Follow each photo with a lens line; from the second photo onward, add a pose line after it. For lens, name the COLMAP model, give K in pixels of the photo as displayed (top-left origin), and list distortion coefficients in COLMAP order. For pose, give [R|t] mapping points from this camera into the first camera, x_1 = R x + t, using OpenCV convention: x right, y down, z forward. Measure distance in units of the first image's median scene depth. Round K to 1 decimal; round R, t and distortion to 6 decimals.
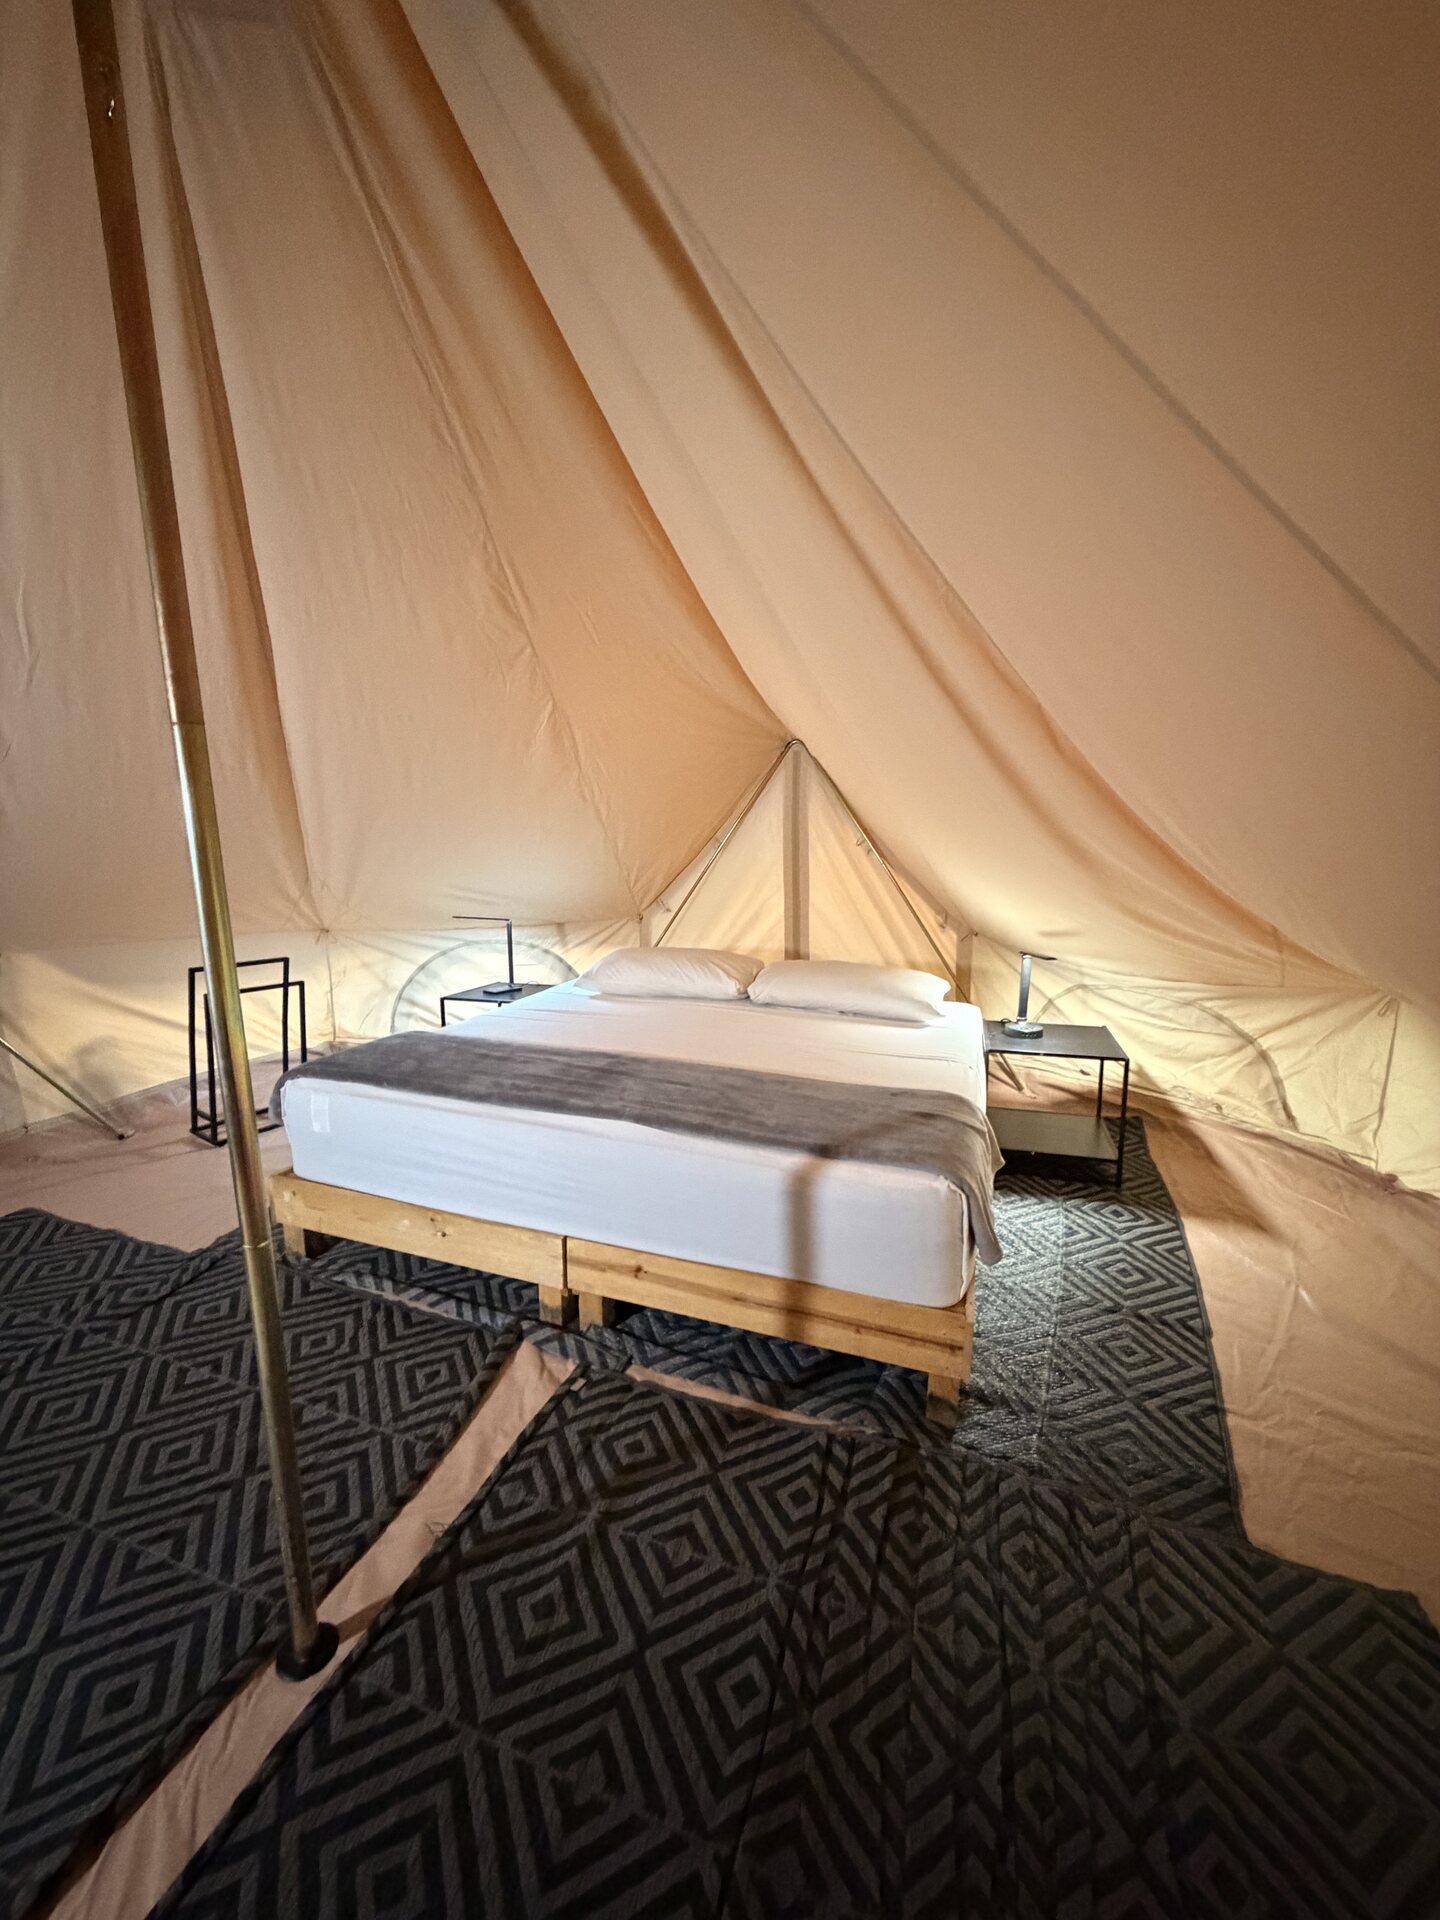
lens RADIAL K [[774.2, 0, 724.9], [0, 774.2, 954.0], [0, 0, 1]] dist [-0.000655, 0.000014]
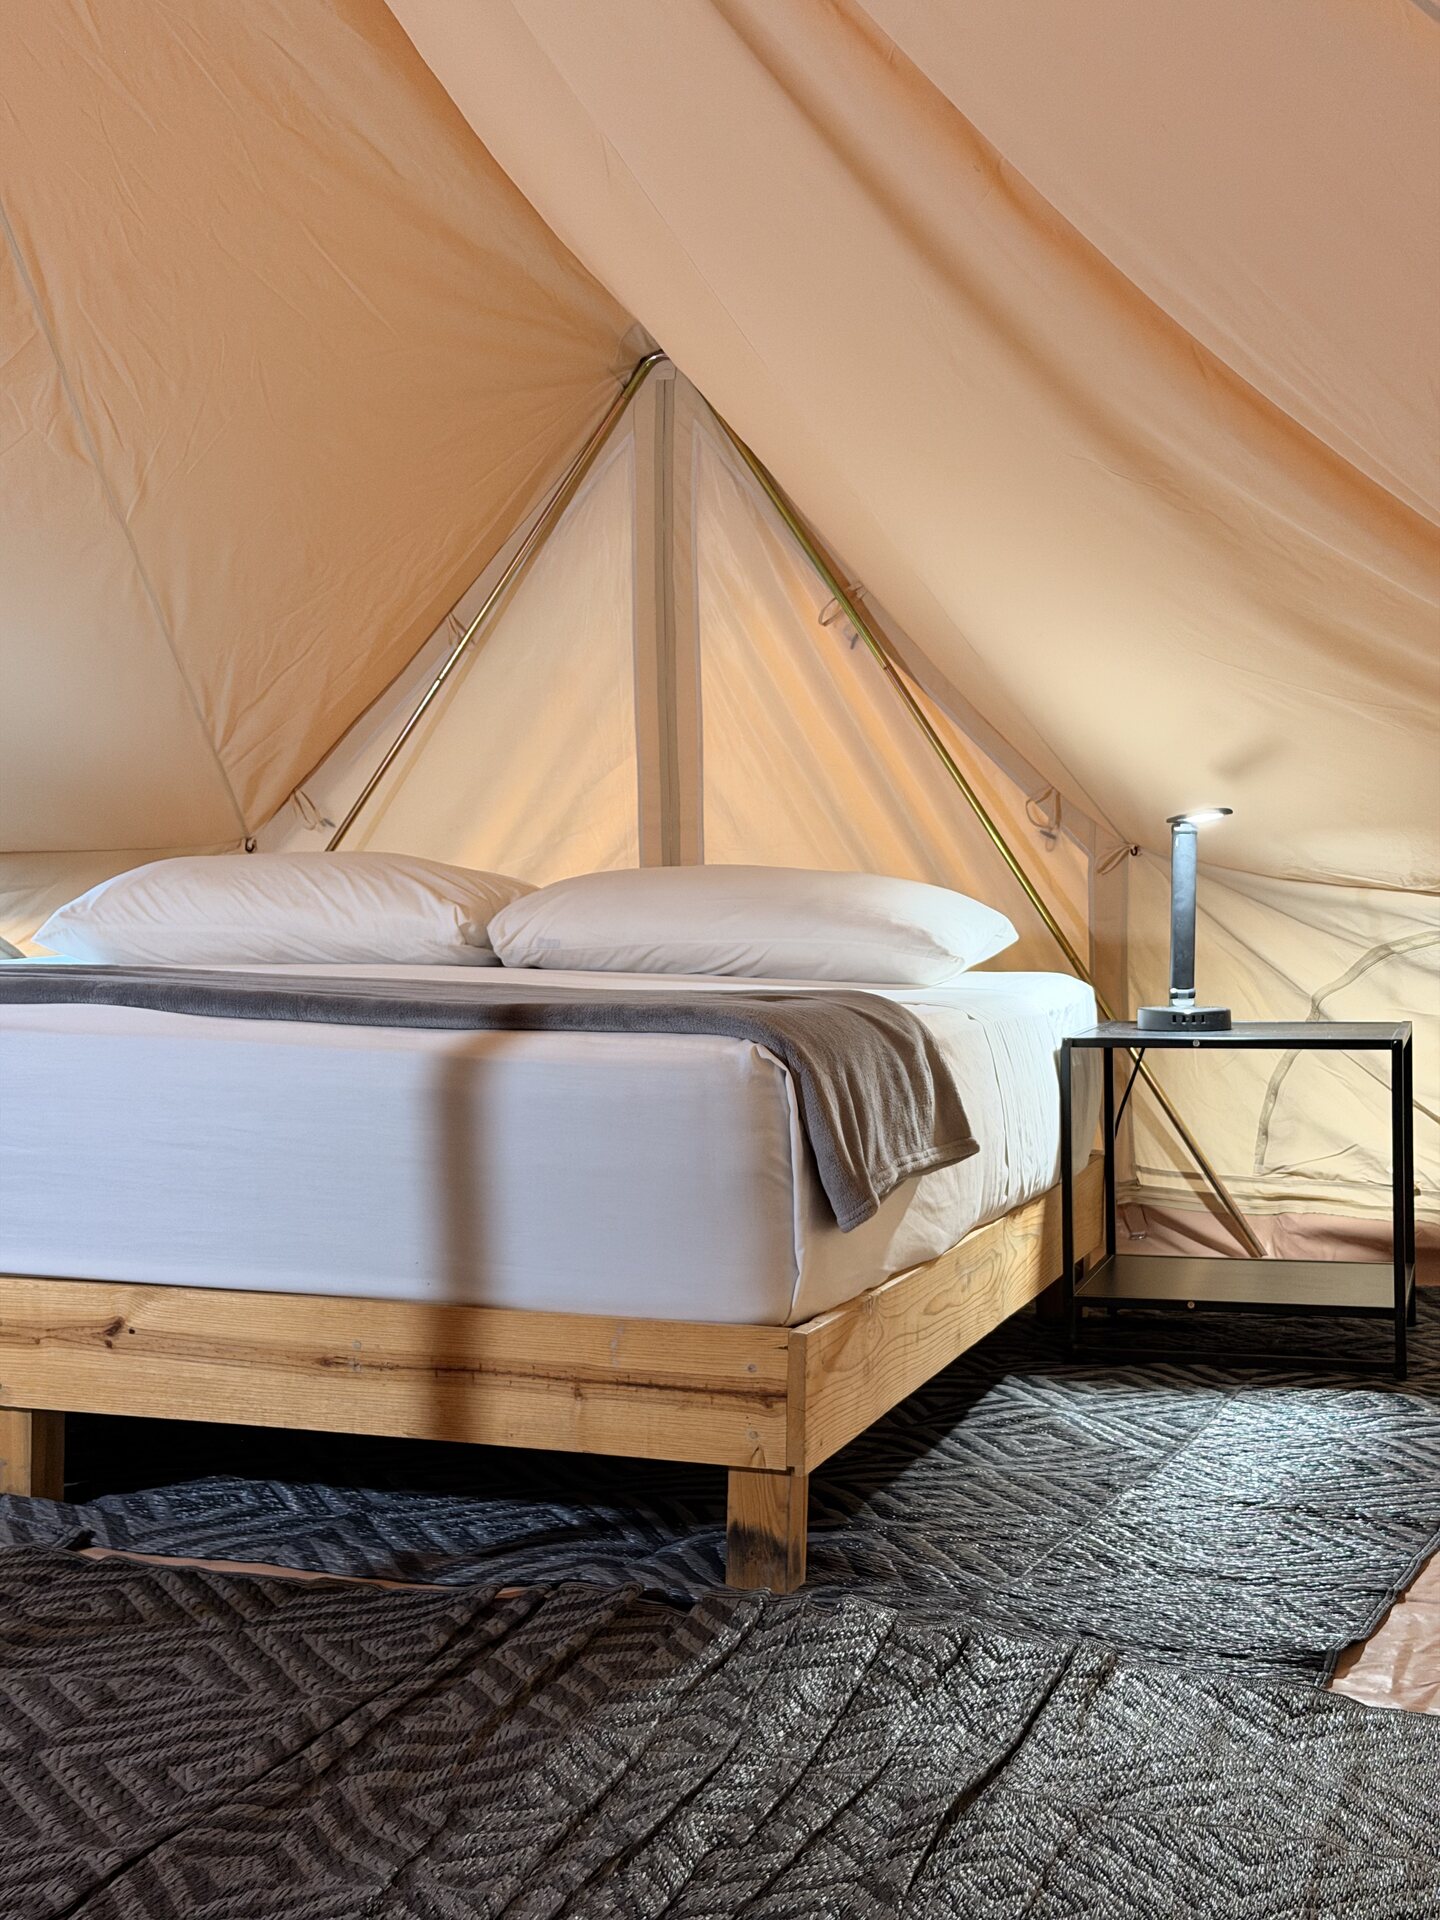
lens RADIAL K [[2671.5, 0, 716.7], [0, 2671.5, 963.4], [0, 0, 1]] dist [0.118806, 0.000000]
pose [[0.999815, 0.000450, 0.019255, 0.118162], [0.001966, 0.992117, -0.125296, 0.229719], [-0.019159, 0.125310, 0.991933, -0.327378]]
